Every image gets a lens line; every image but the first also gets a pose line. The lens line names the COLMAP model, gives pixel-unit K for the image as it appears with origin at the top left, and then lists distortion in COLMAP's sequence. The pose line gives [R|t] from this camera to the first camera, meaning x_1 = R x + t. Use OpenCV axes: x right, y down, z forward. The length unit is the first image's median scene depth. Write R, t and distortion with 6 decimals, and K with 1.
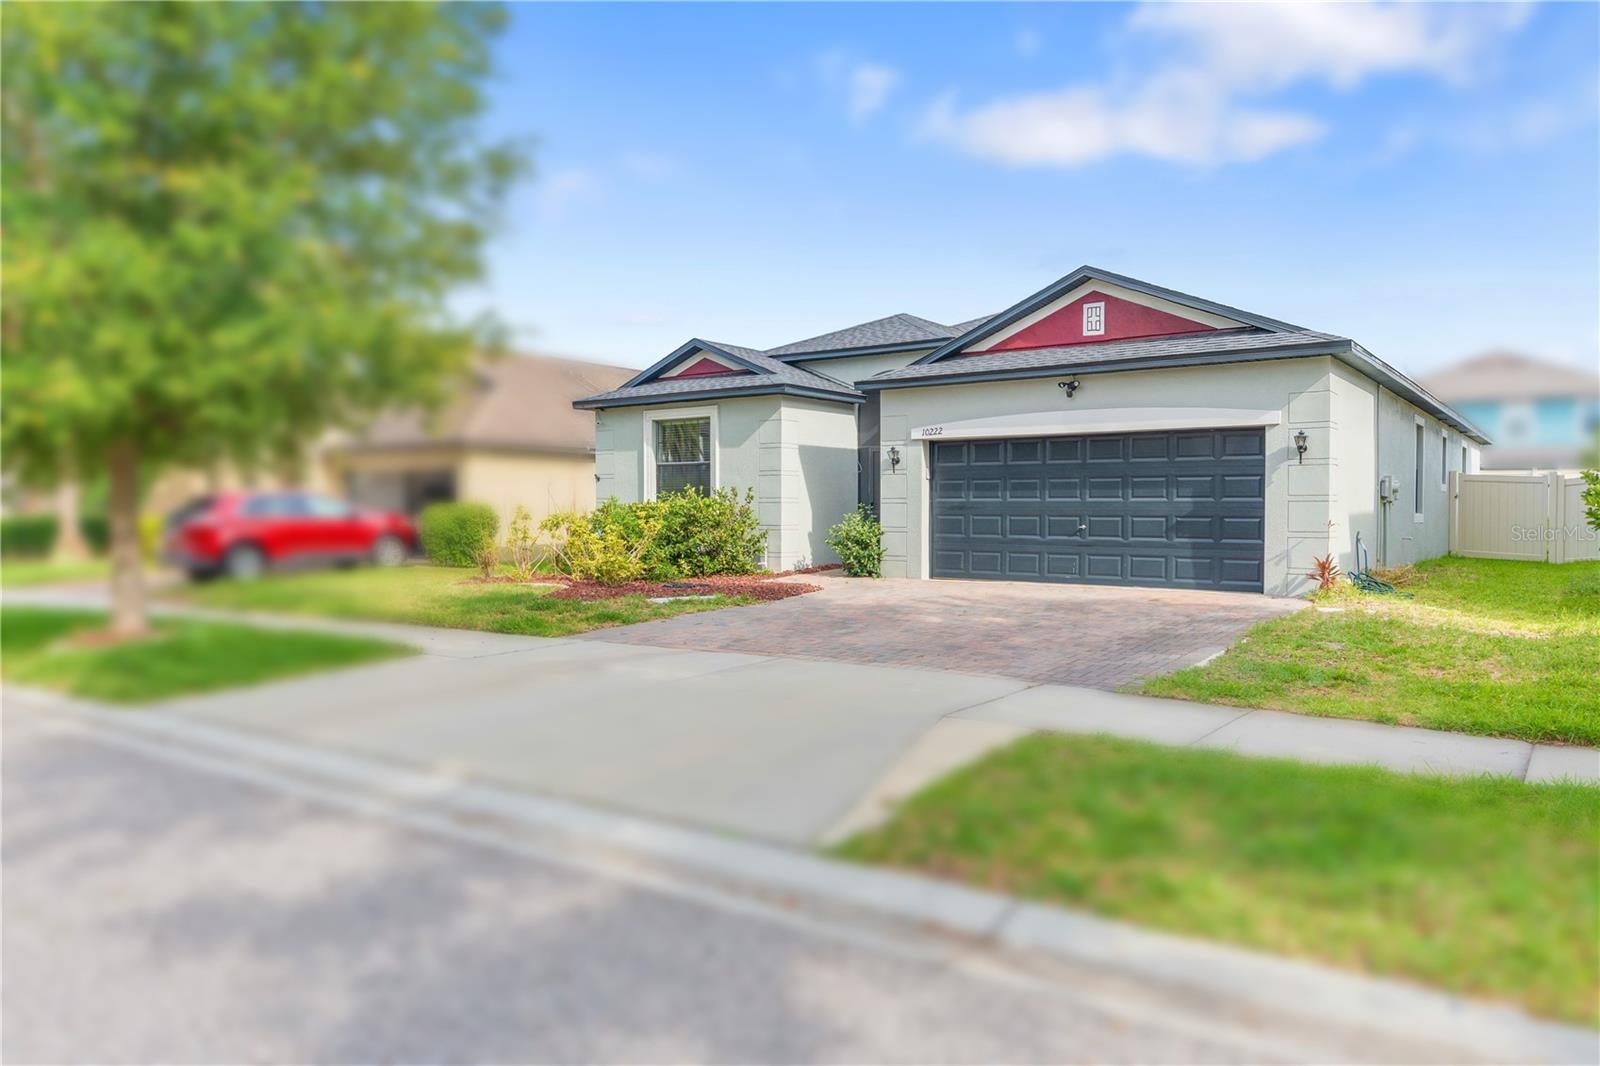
lens RADIAL K [[1074.7, 0, 800.0], [0, 1074.7, 533.0], [0, 0, 1]] dist [0.000760, -0.000002]
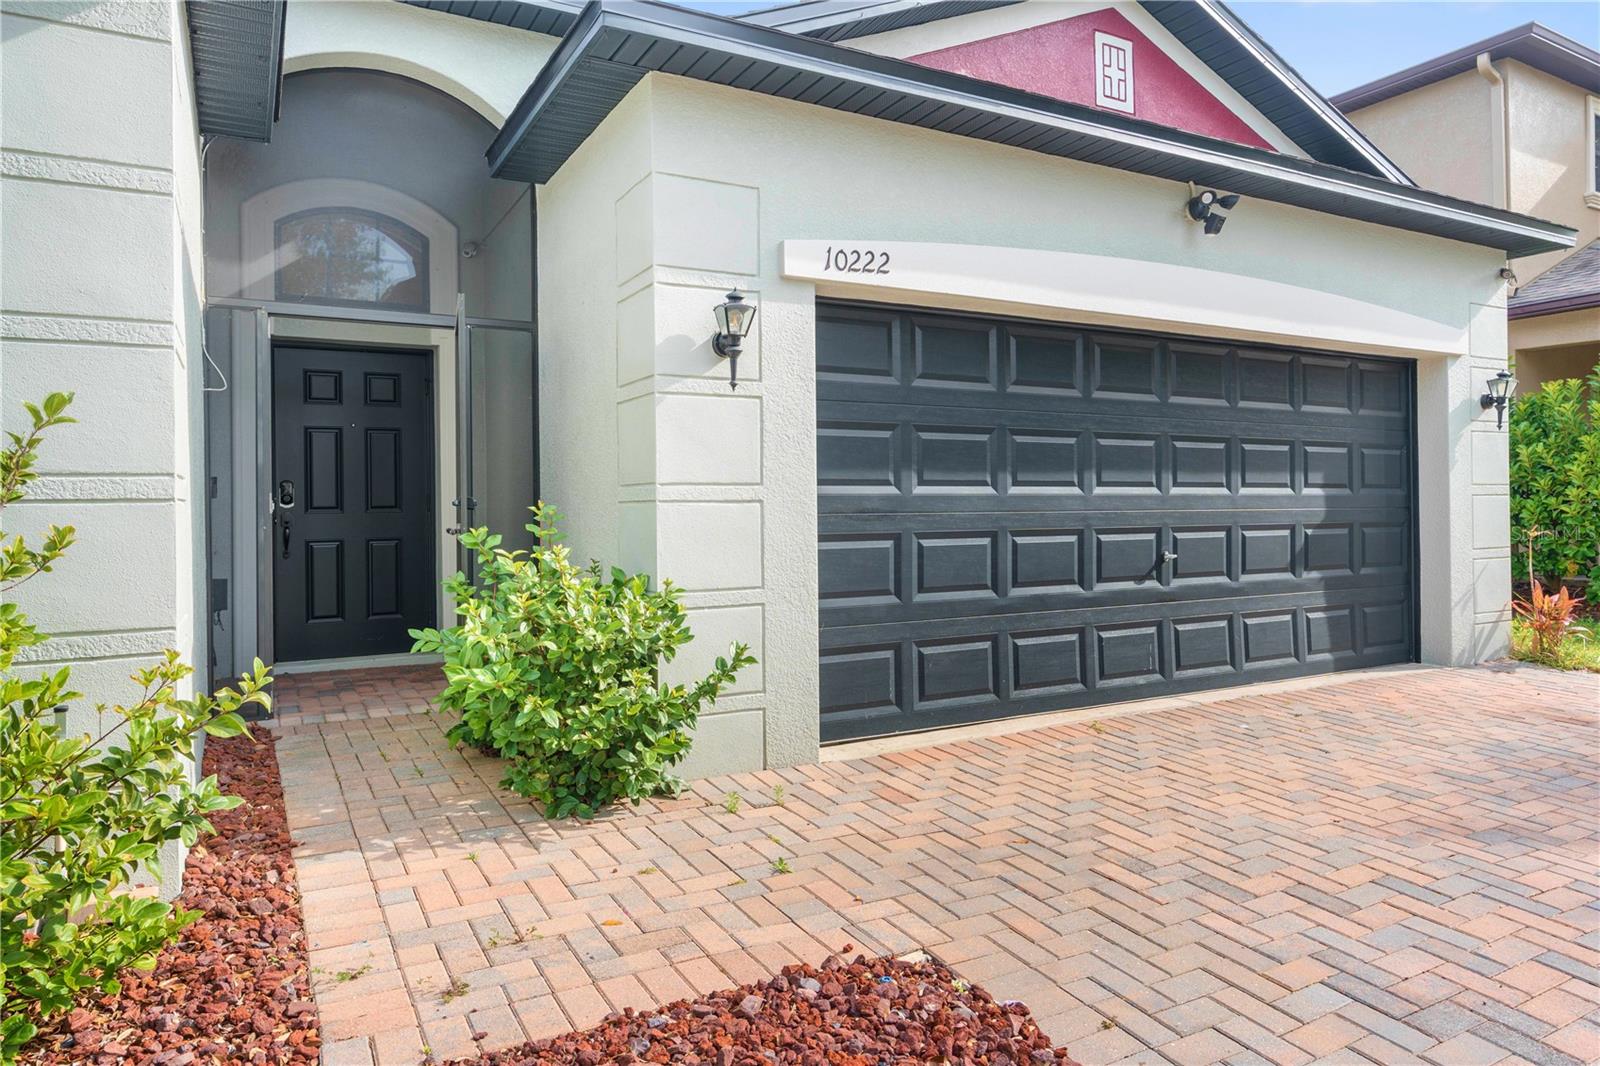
lens RADIAL K [[1000.9, 0, 799.4], [0, 1000.9, 490.3], [0, 0, 1]] dist [0.000140, 0.000567]
pose [[0.415608, 0.005155, 0.909529, -0.145304], [0.025922, 0.999511, -0.017510, -0.027682], [-0.909174, 0.030854, 0.415271, 0.957090]]
